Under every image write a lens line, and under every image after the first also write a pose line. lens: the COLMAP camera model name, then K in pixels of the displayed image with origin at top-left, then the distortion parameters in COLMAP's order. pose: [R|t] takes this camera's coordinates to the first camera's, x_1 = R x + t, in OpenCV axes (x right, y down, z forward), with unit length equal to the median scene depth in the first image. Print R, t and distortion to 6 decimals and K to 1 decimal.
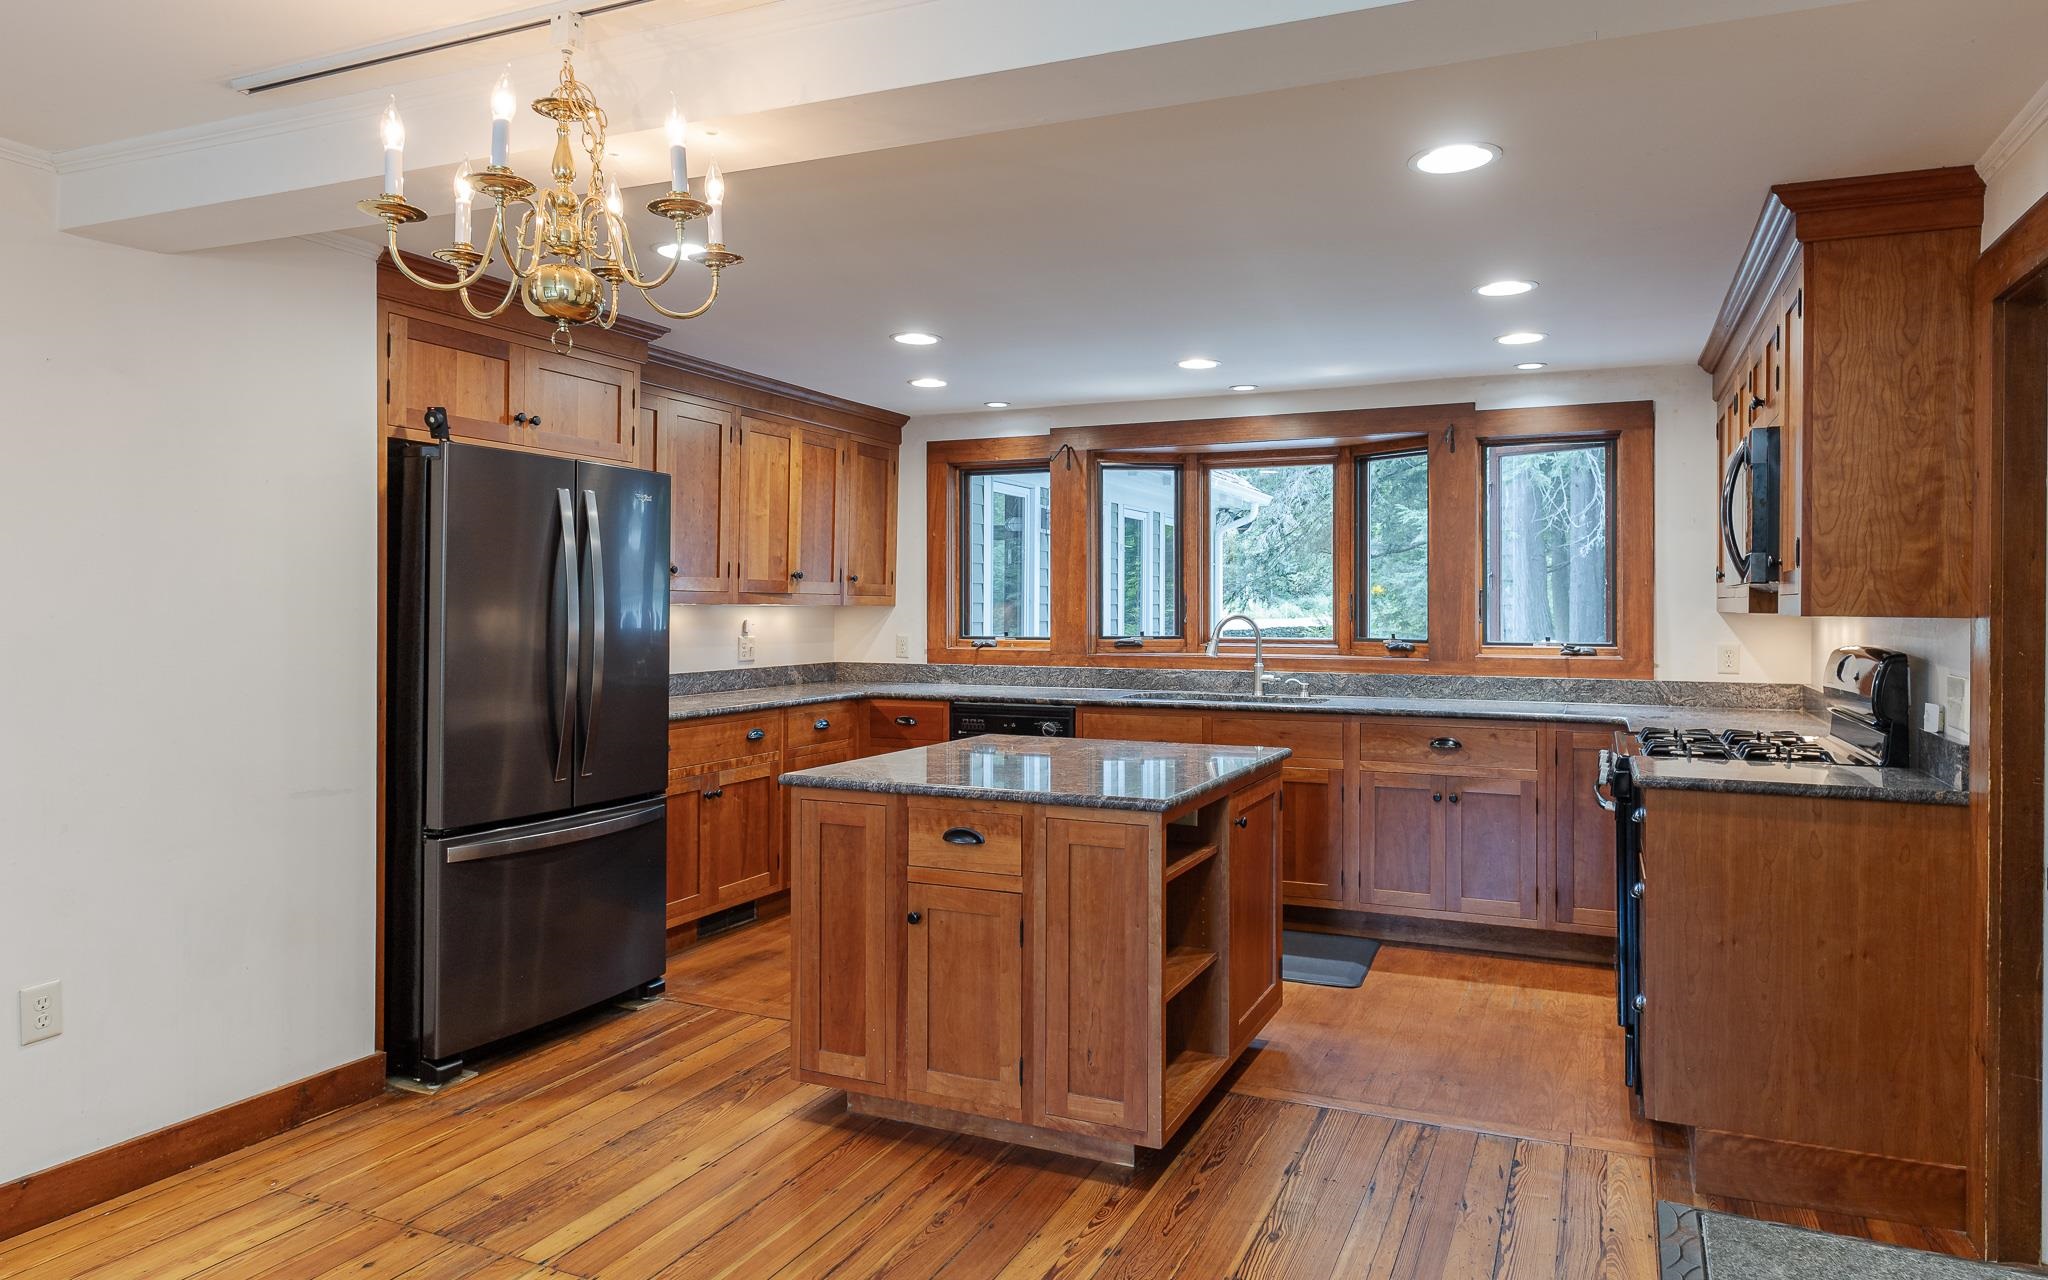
lens RADIAL K [[1288.8, 0, 1012.0], [0, 1288.8, 588.2], [0, 0, 1]] dist [0.003151, 0.000953]
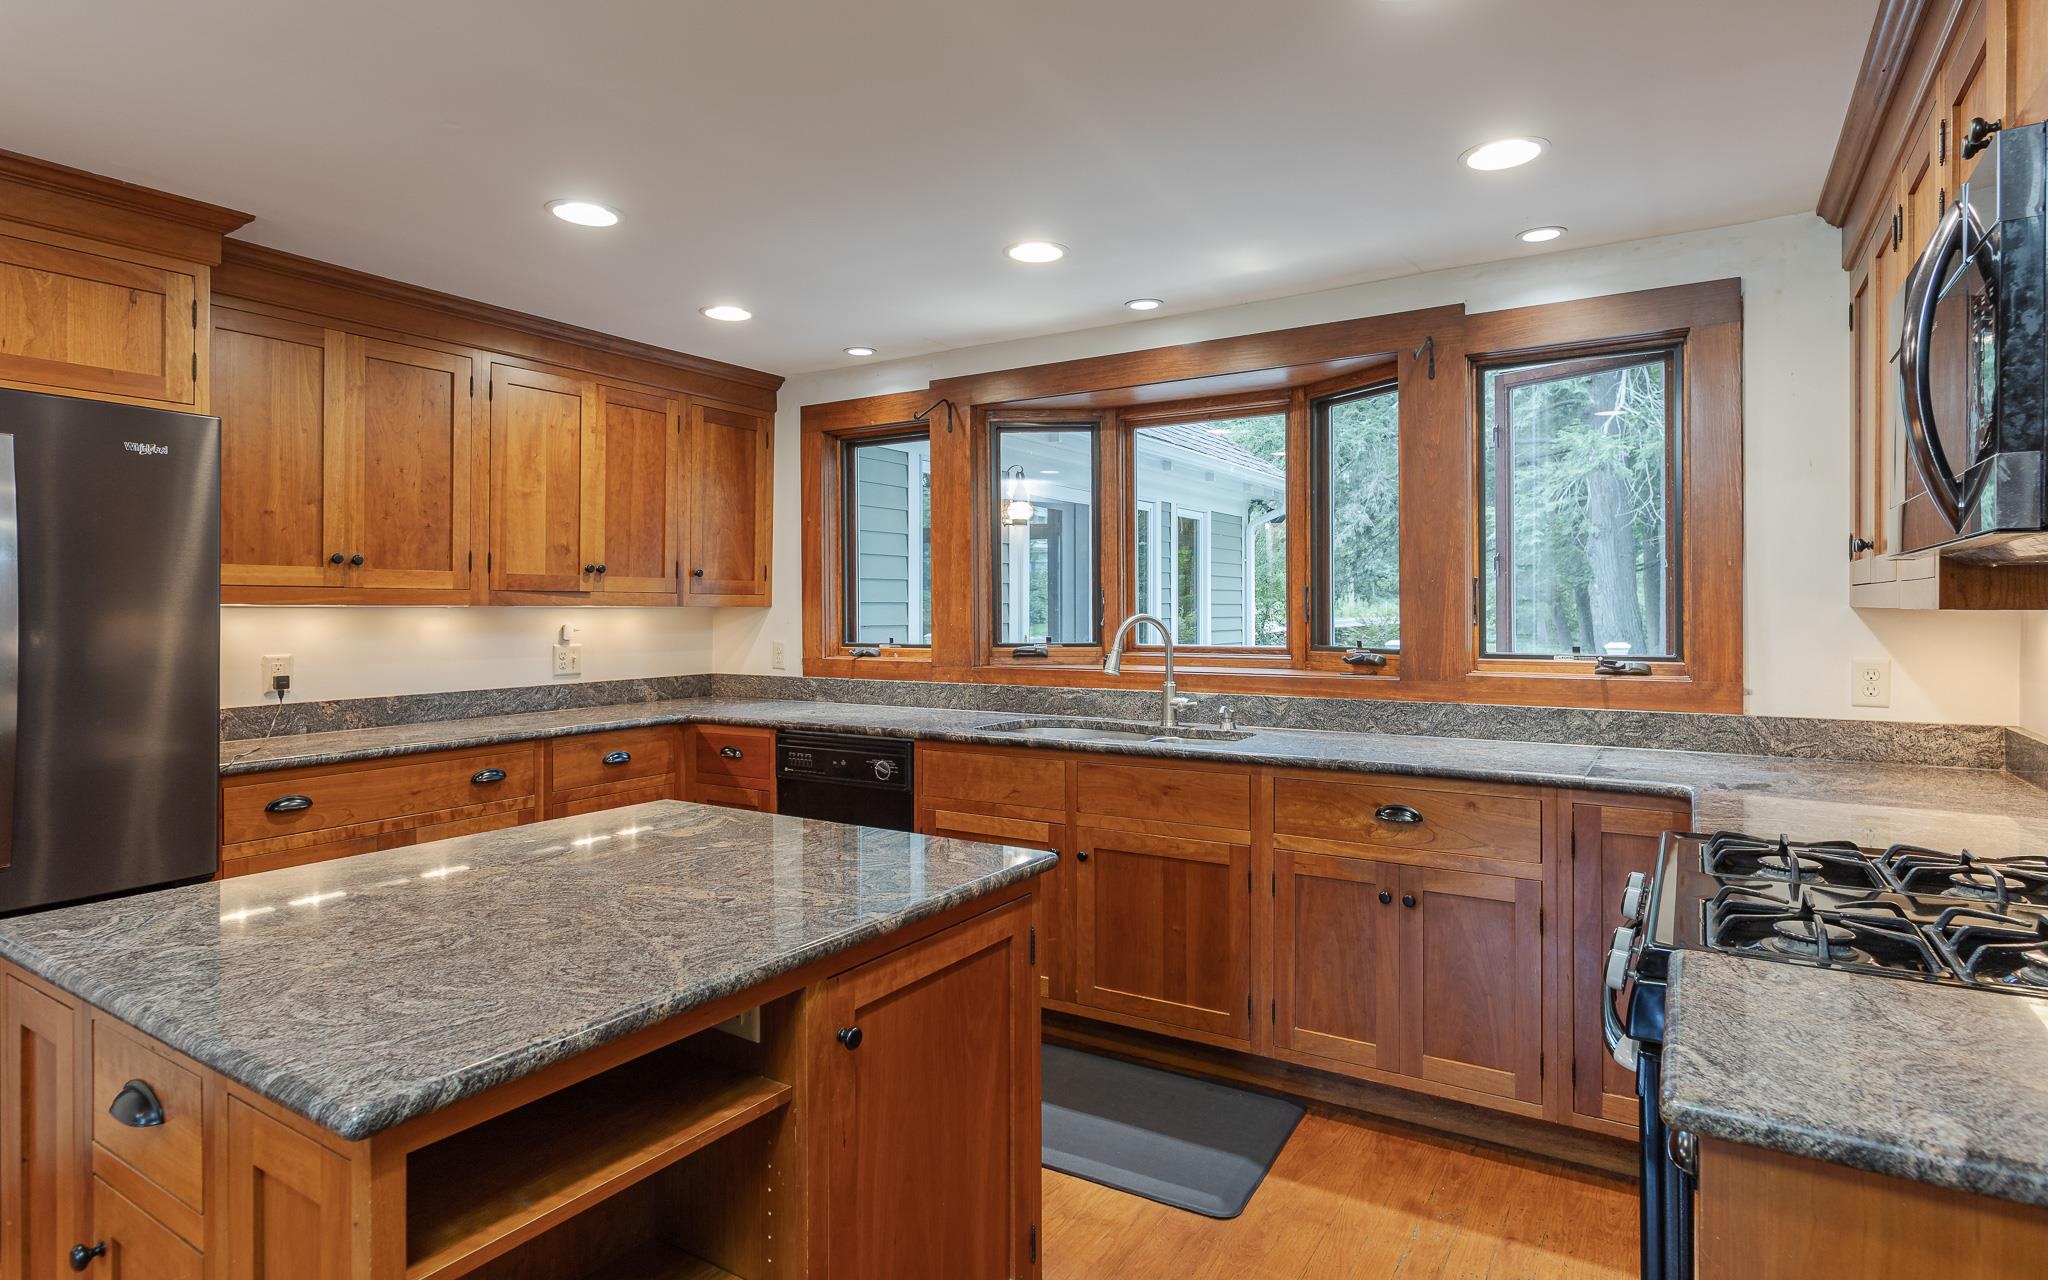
lens RADIAL K [[1111.1, 0, 1027.0], [0, 1111.1, 600.8], [0, 0, 1]] dist [0.001298, -0.000520]
pose [[0.993241, -0.006736, -0.115877, 0.188212], [0.007656, 0.999943, 0.007496, 0.007064], [0.115820, -0.008333, 0.993235, 0.370687]]
